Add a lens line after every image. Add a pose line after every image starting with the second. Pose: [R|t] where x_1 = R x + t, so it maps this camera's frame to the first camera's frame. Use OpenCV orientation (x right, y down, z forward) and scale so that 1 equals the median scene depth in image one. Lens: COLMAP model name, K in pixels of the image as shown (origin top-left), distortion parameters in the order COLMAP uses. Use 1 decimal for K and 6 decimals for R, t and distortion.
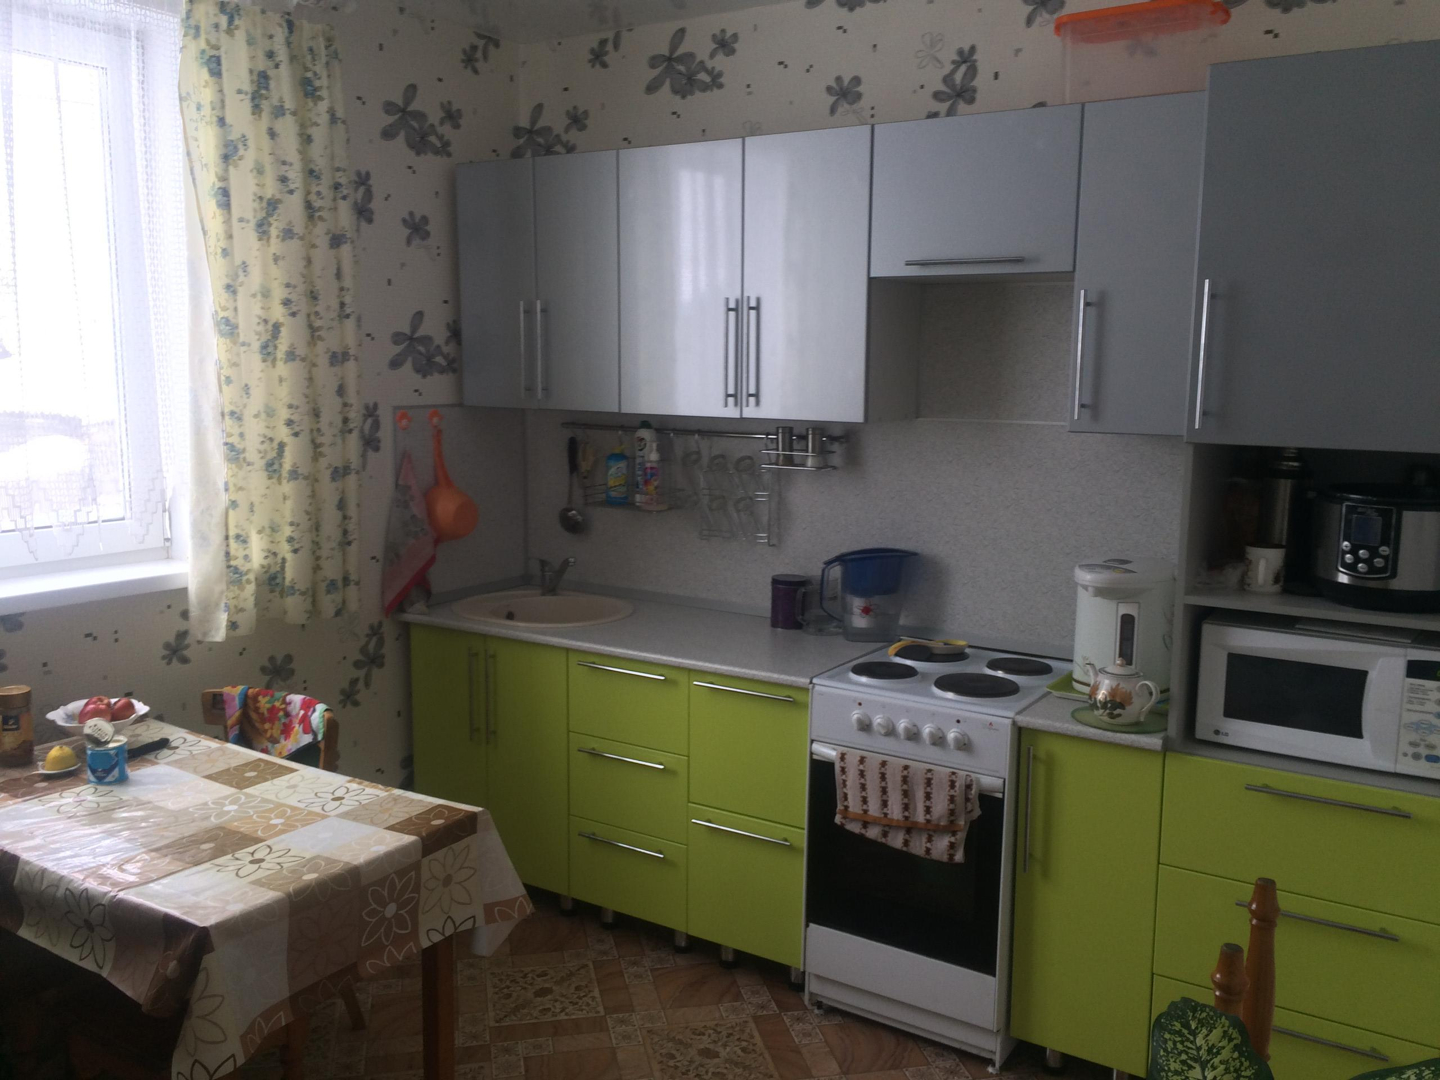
lens RADIAL K [[1249.9, 0, 720.5], [0, 1249.9, 537.3], [0, 0, 1]] dist [0.084961, -0.117309]
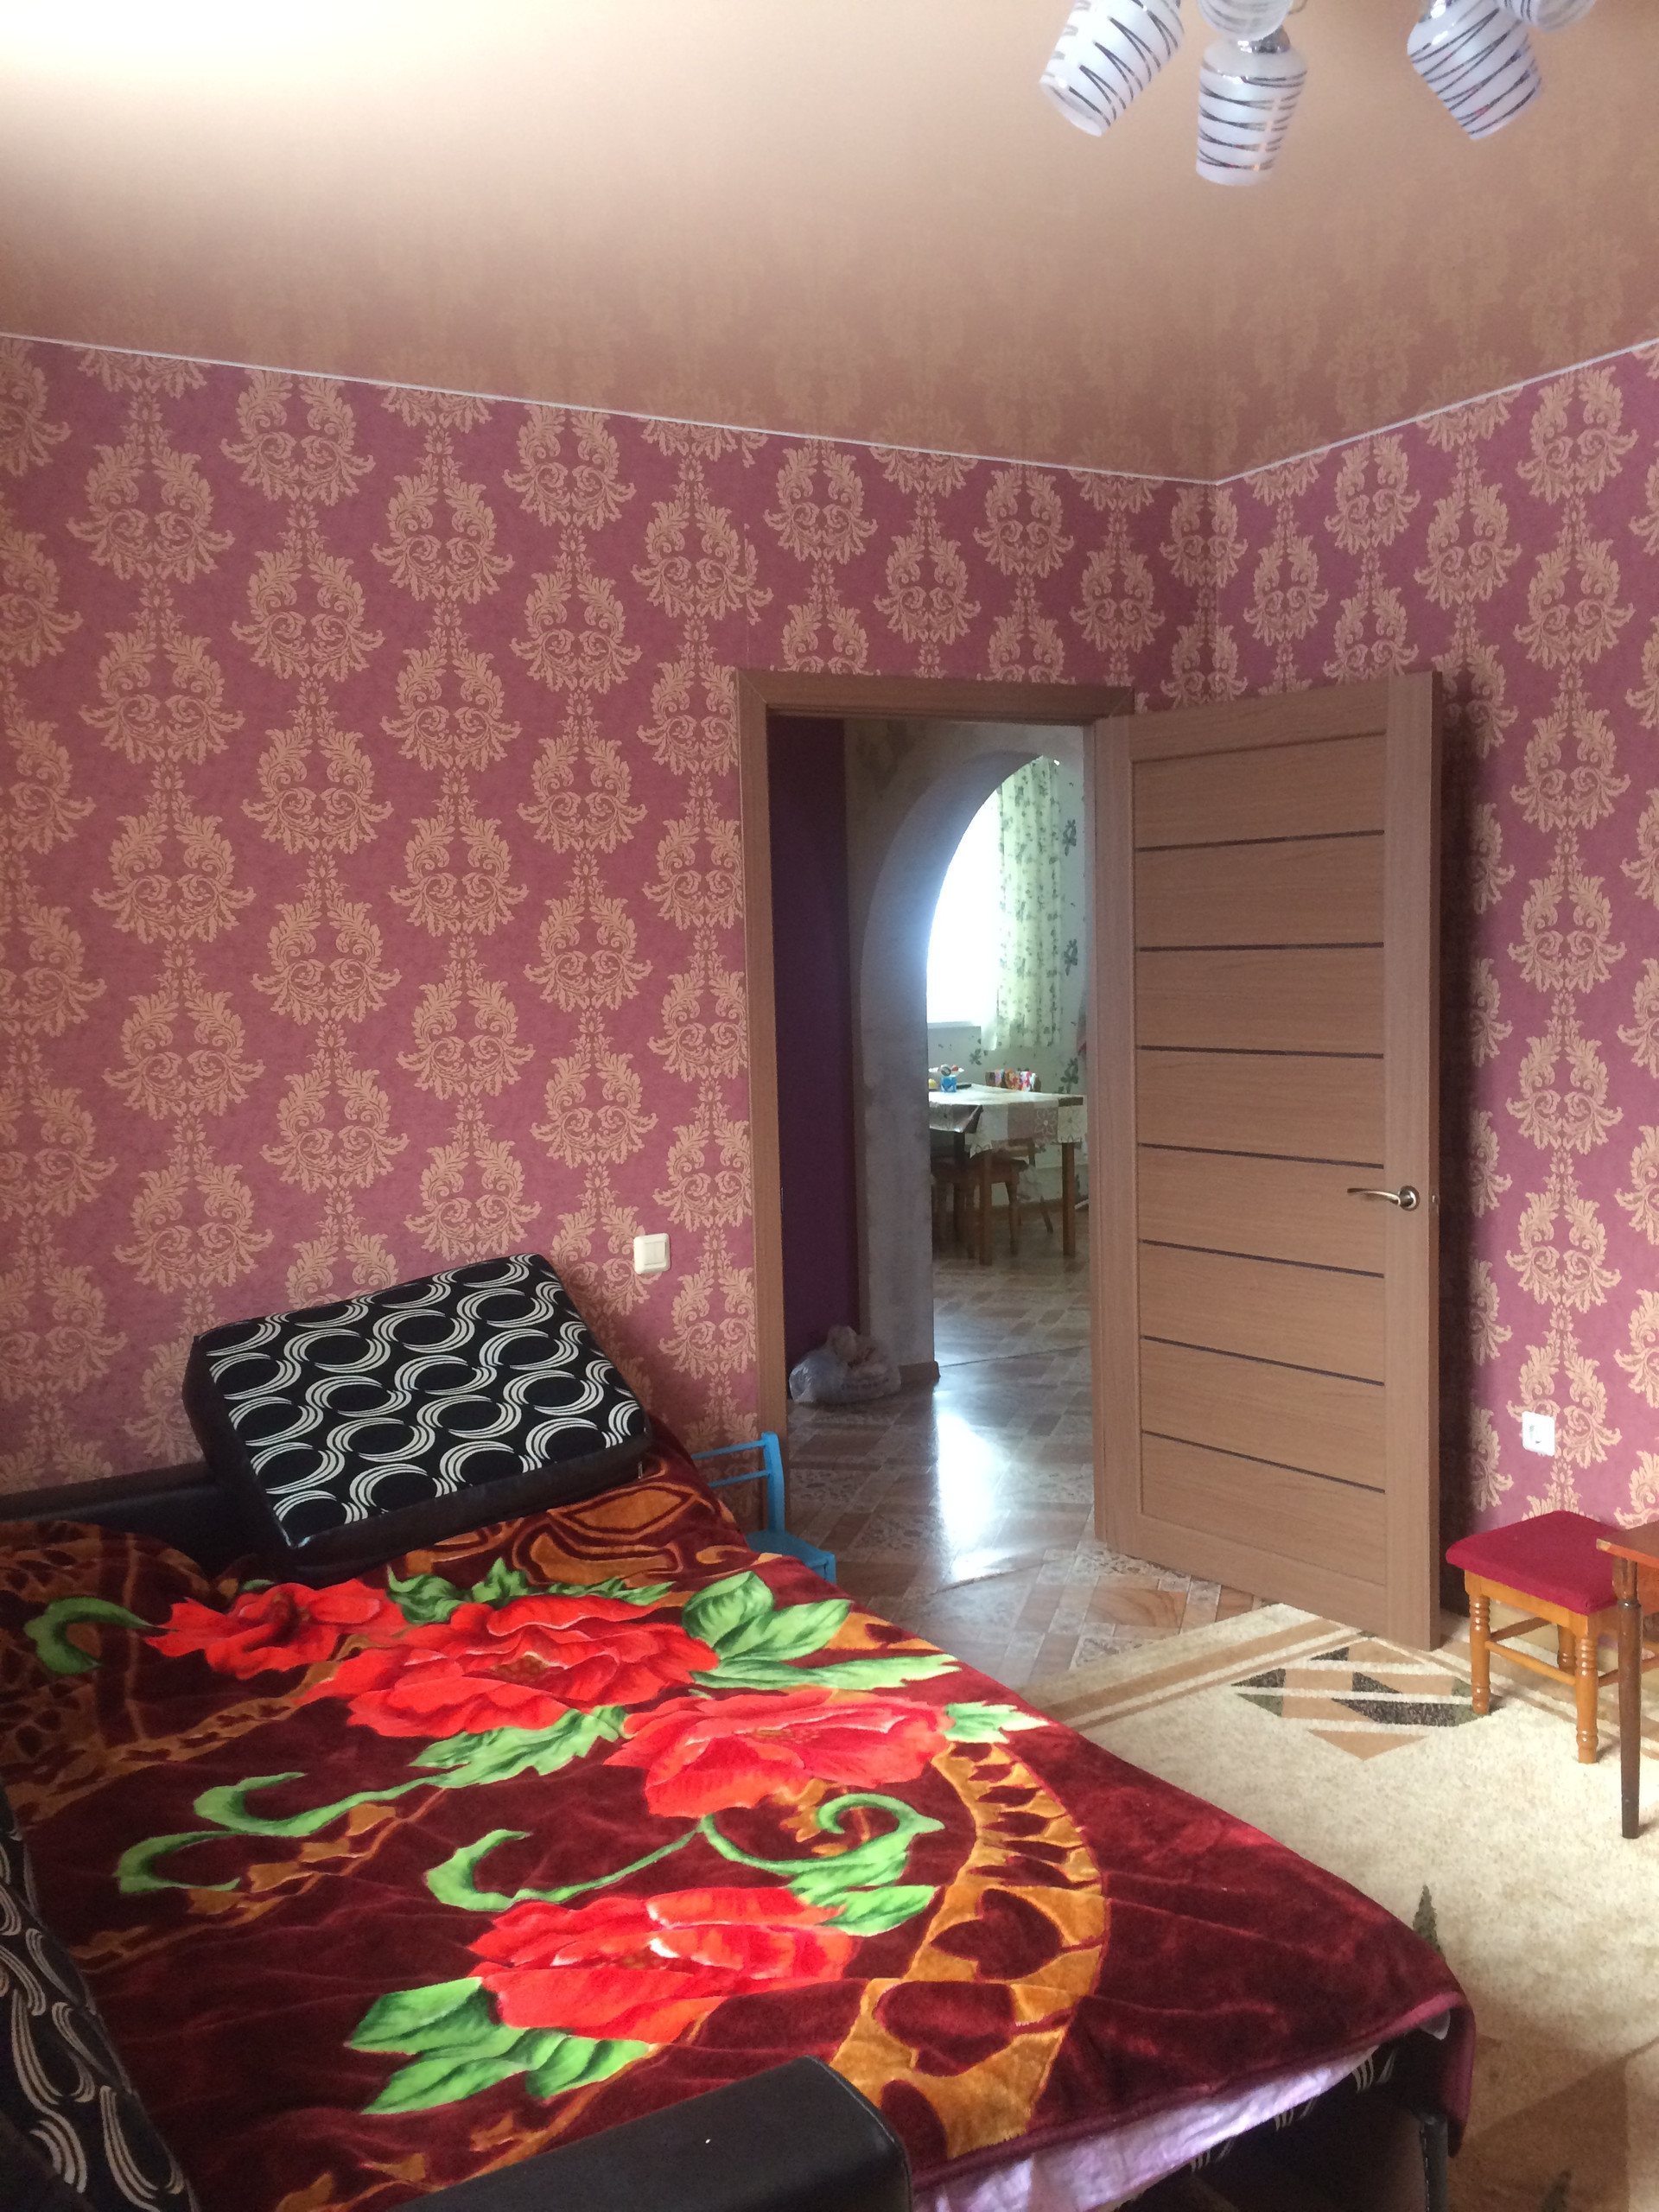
lens RADIAL K [[1920.0, 0, 826.7], [0, 1920.0, 1110.6], [0, 0, 1]] dist [0.084961, -0.117309]
pose [[0.883061, 0.012349, -0.469095, 0.896790], [-0.029851, 0.999107, -0.029893, 0.293602], [0.468307, 0.040401, 0.882642, -2.036592]]
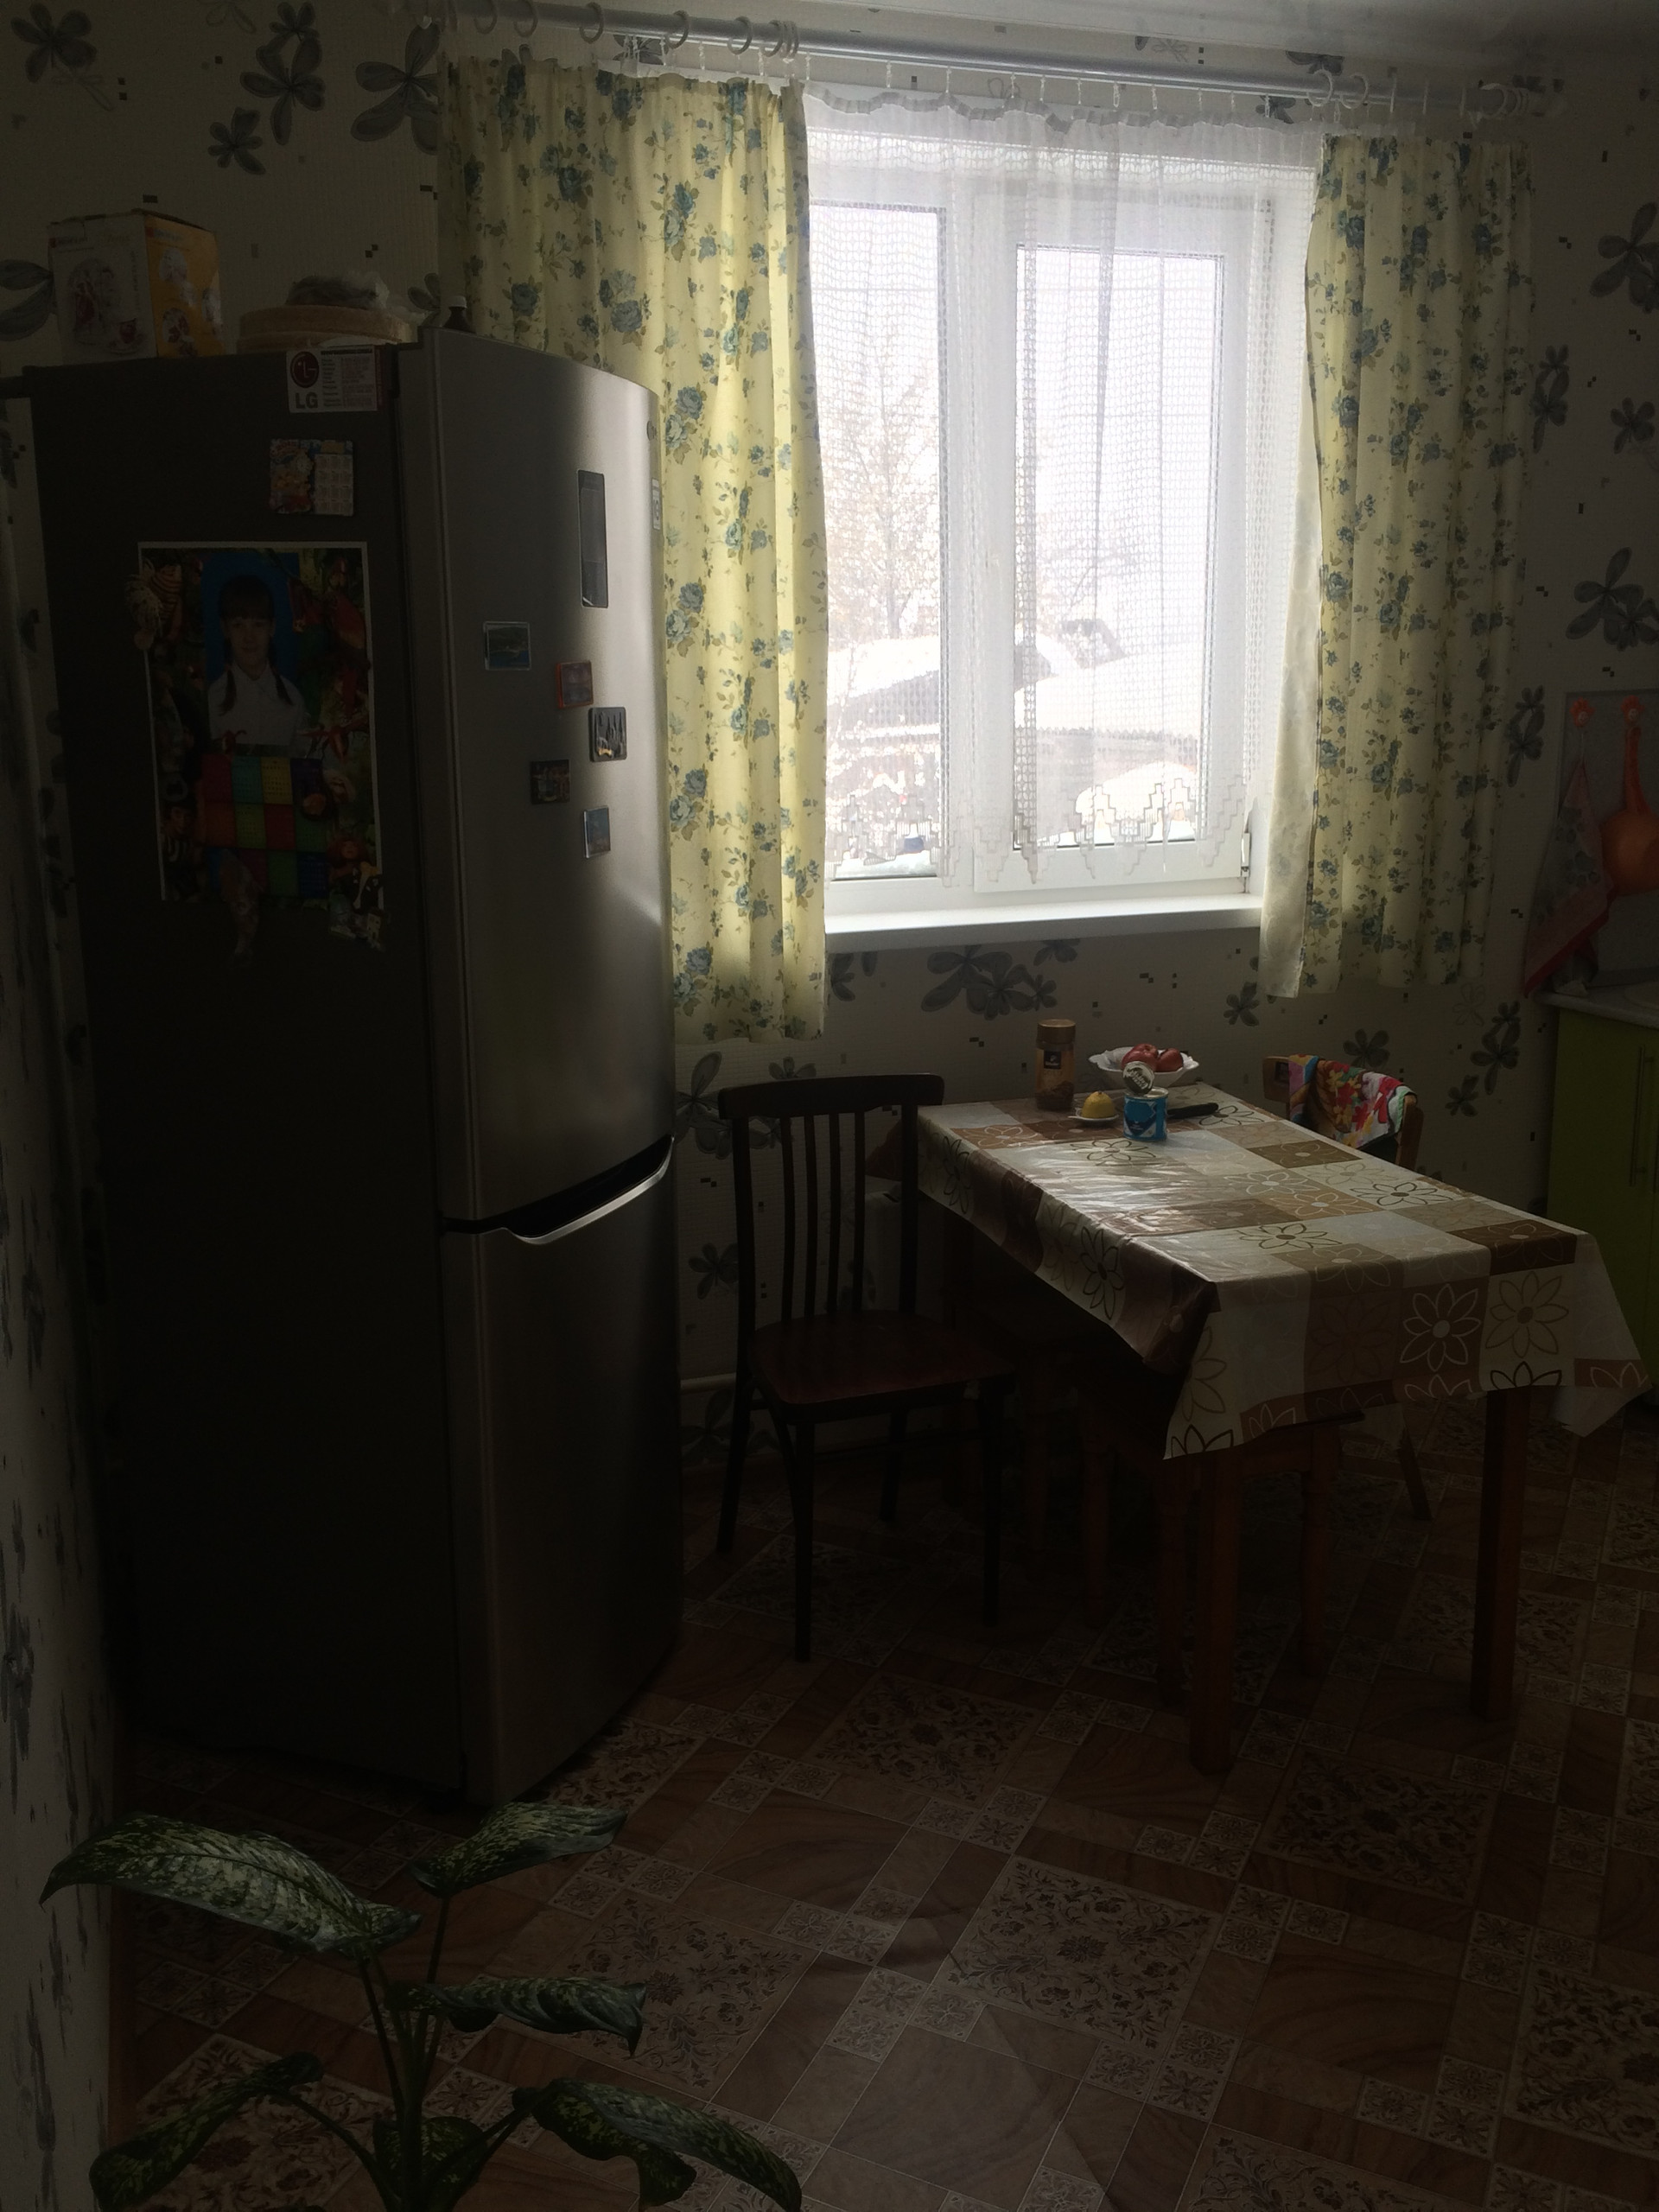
lens RADIAL K [[1920.0, 0, 837.8], [0, 1920.0, 1113.4], [0, 0, 1]] dist [0.084961, -0.117309]
pose [[0.794066, 0.116296, -0.596603, 0.105147], [-0.060377, 0.991763, 0.112964, 0.035287], [0.604826, -0.053679, 0.794546, -0.130353]]
